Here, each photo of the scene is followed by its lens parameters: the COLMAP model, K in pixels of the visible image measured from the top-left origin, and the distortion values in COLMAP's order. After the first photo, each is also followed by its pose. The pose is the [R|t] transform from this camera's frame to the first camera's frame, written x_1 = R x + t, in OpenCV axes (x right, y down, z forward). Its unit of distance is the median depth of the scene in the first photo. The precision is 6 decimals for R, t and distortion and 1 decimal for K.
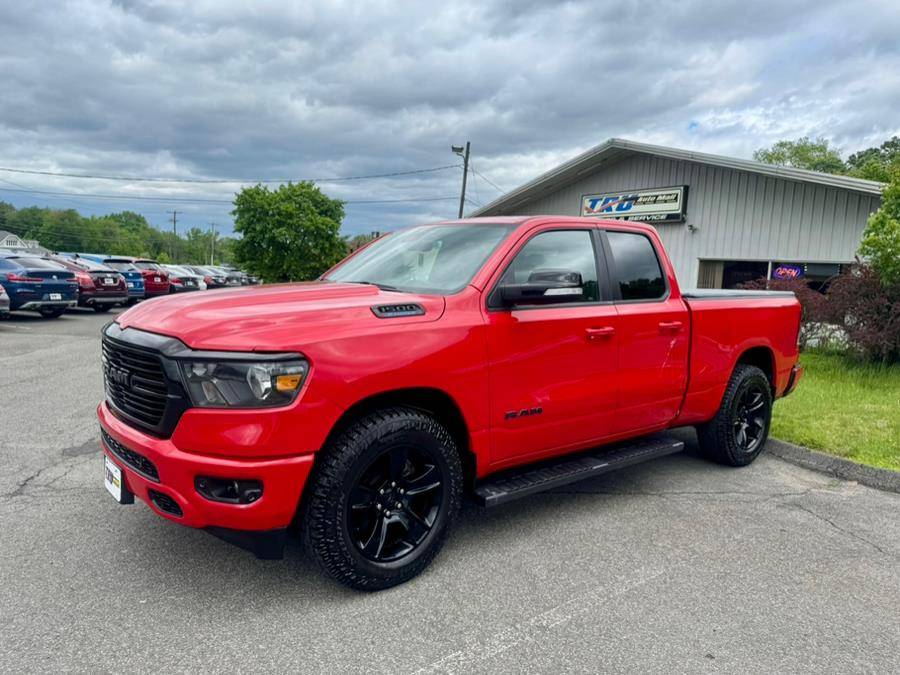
lens RADIAL K [[634.2, 0, 451.7], [0, 634.2, 318.1], [0, 0, 1]] dist [0.089552, -0.119965]
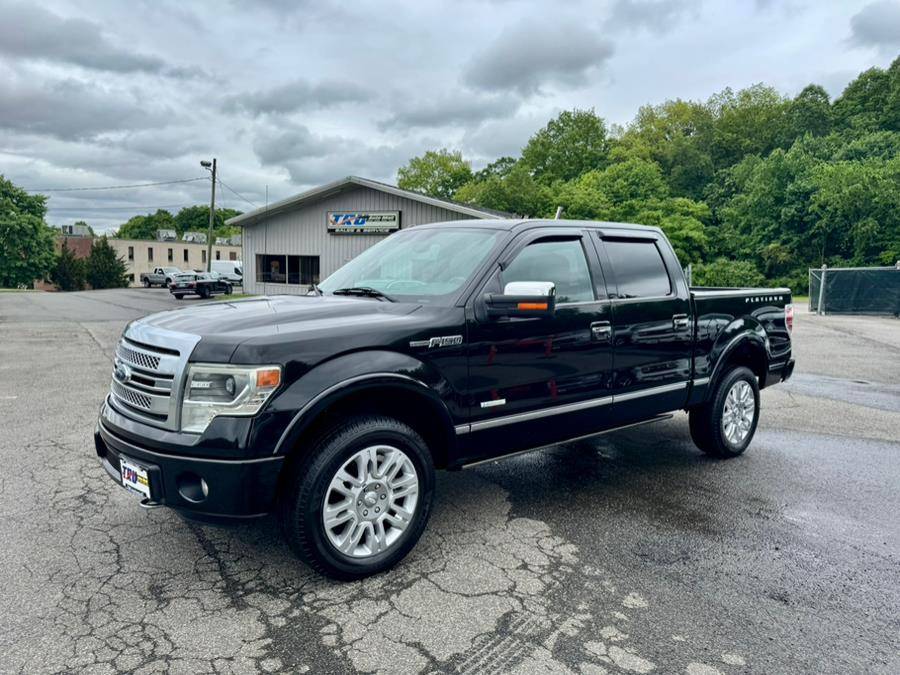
lens RADIAL K [[618.3, 0, 452.2], [0, 618.3, 353.7], [0, 0, 1]] dist [0.131047, -0.215291]
pose [[0.872596, -0.094718, 0.479170, -0.254516], [0.058125, 0.994183, 0.090672, 0.010167], [-0.484971, -0.051268, 0.873026, -0.365708]]
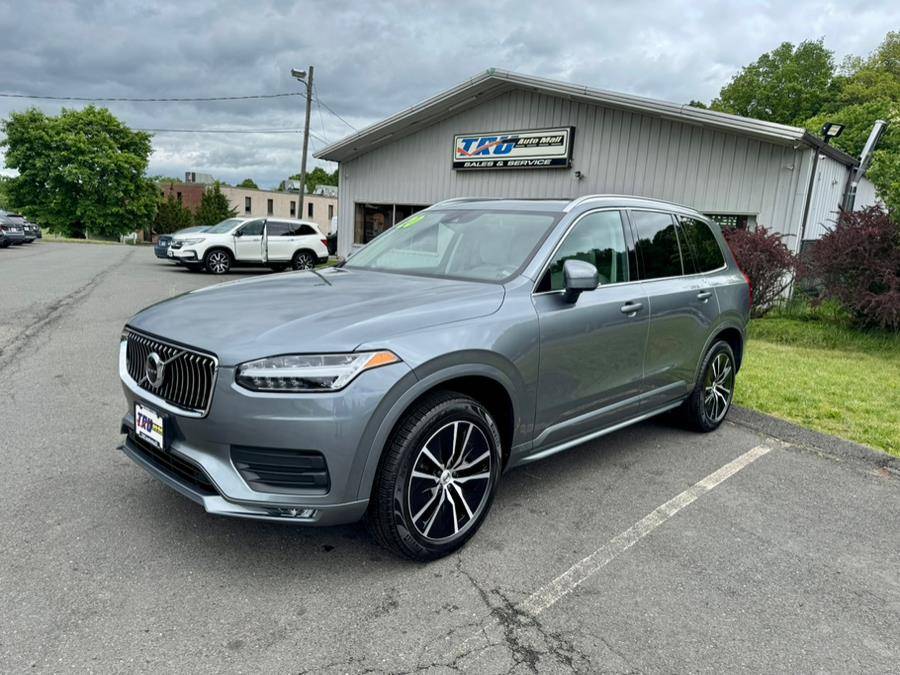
lens RADIAL K [[622.9, 0, 450.0], [0, 622.9, 337.5], [0, 0, 1]] dist [0.078936, -0.092511]
pose [[0.963155, -0.039432, 0.266039, -0.046441], [0.010409, 0.993918, 0.109634, -0.007684], [-0.268744, -0.102825, 0.957707, 0.140582]]
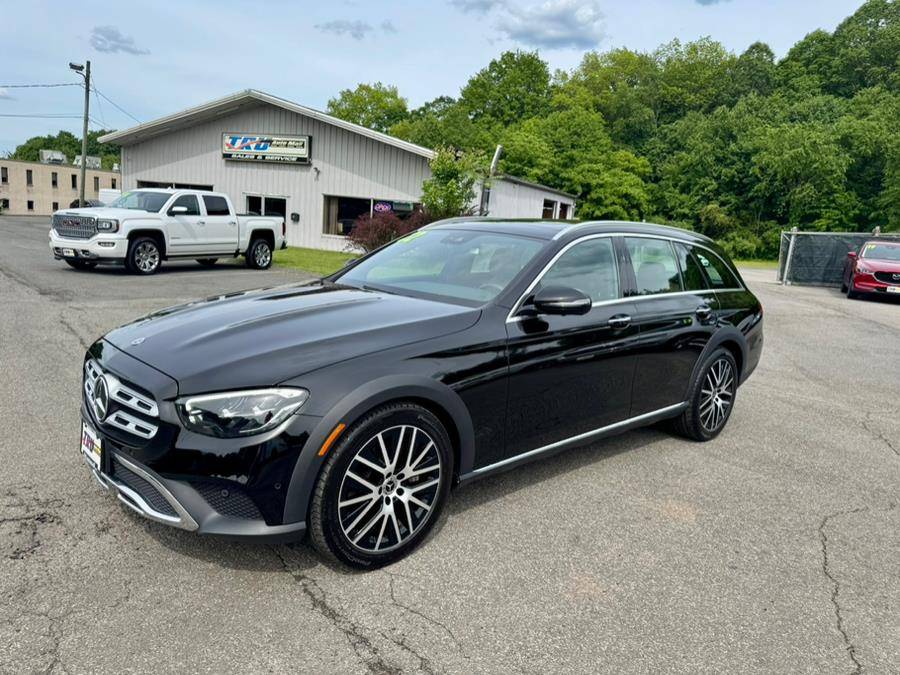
lens RADIAL K [[627.3, 0, 449.3], [0, 627.3, 341.2], [0, 0, 1]] dist [0.056937, -0.073206]
pose [[0.821856, -0.096239, 0.561507, -0.145821], [0.010354, 0.987989, 0.154179, 0.010278], [-0.569601, -0.120899, 0.812981, -0.229156]]
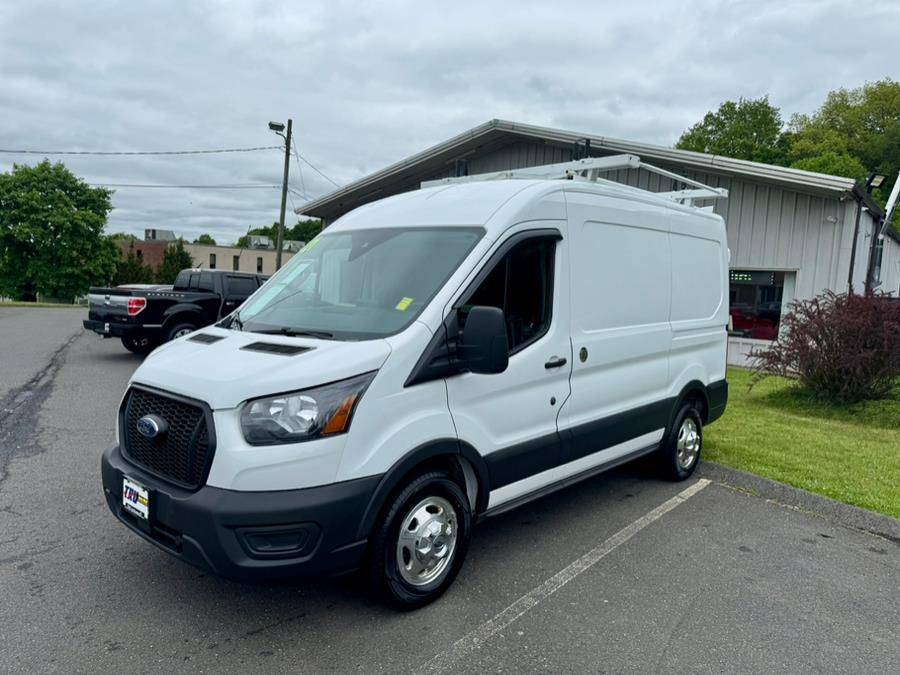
lens RADIAL K [[631.7, 0, 450.0], [0, 631.7, 337.5], [0, 0, 1]] dist [0.007015, -0.000921]
pose [[0.943881, -0.038300, 0.328057, -0.076898], [0.030000, 0.999090, 0.030326, -0.023510], [-0.328920, -0.018782, 0.944171, 0.231165]]
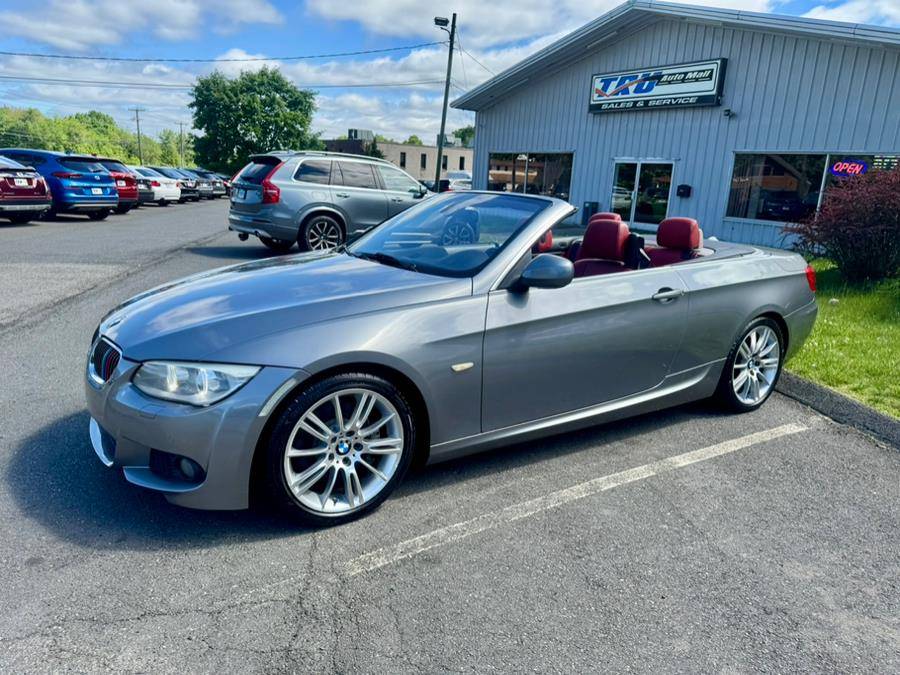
lens RADIAL K [[636.7, 0, 450.6], [0, 636.7, 328.0], [0, 0, 1]] dist [-0.003306, 0.001134]
pose [[0.999814, -0.006206, 0.018261, 0.004572], [0.003182, 0.986918, 0.161193, -0.002333], [-0.019022, -0.161104, 0.986754, 0.144573]]
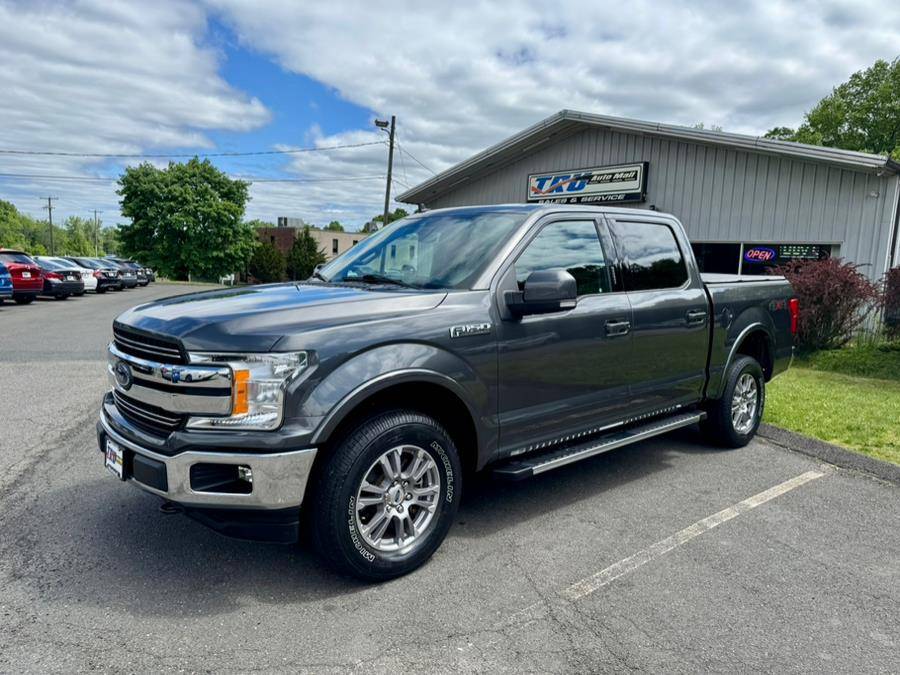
lens RADIAL K [[622.7, 0, 455.0], [0, 622.7, 340.3], [0, 0, 1]] dist [0.082694, -0.096593]
pose [[0.987800, -0.034823, 0.151783, -0.046880], [0.026333, 0.997993, 0.057589, -0.008678], [-0.153483, -0.052889, 0.986735, 0.117950]]
